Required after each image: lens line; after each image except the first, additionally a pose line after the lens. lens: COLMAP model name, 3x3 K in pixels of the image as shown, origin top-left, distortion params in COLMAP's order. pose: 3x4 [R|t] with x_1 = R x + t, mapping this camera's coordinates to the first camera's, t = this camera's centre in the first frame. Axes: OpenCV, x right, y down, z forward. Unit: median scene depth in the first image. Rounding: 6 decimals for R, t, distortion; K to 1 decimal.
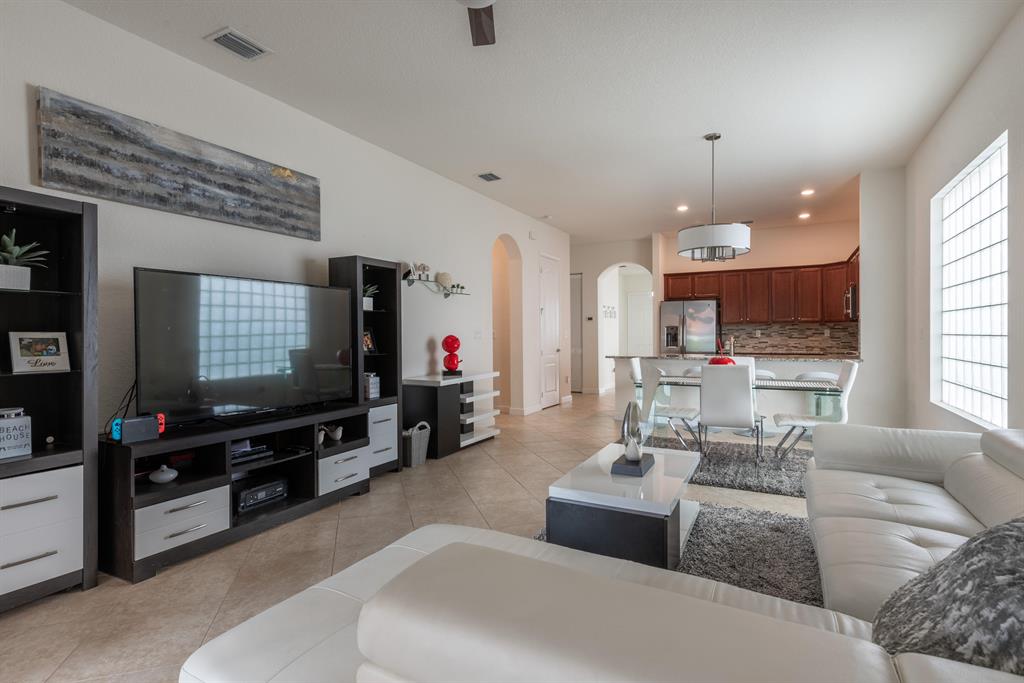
lens RADIAL K [[520.7, 0, 504.4], [0, 520.7, 339.6], [0, 0, 1]] dist [0.029940, 0.000300]
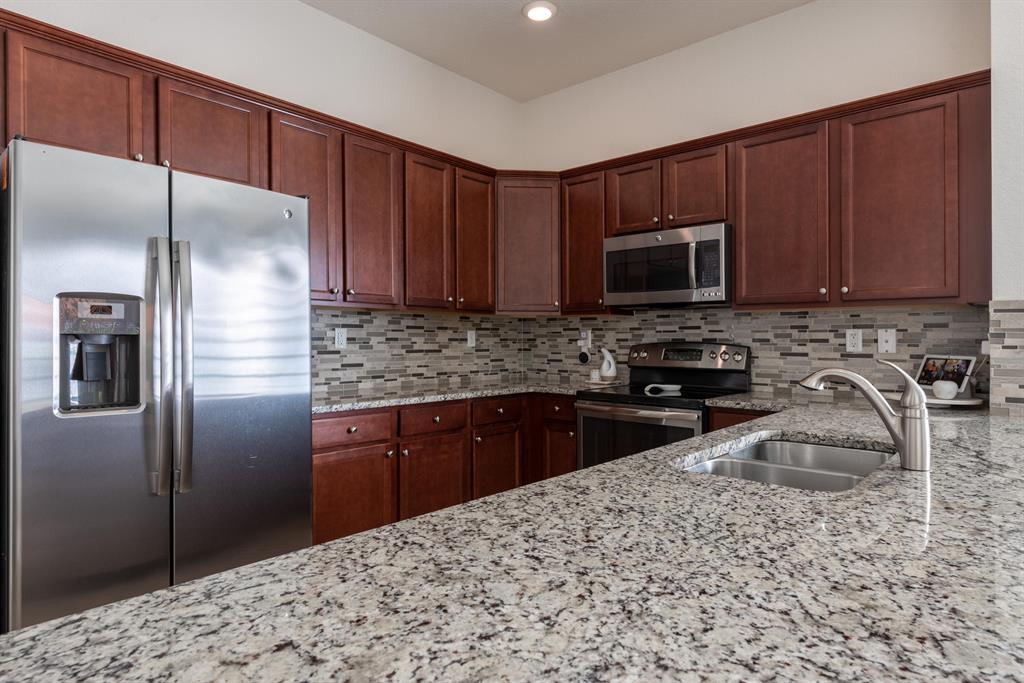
lens RADIAL K [[559.1, 0, 502.4], [0, 559.1, 345.5], [0, 0, 1]] dist [0.014351, -0.009054]
pose [[0.228515, -0.004948, 0.973528, 0.170422], [0.001532, 0.999988, 0.004723, -0.009014], [-0.973539, 0.000412, 0.228520, 0.835095]]
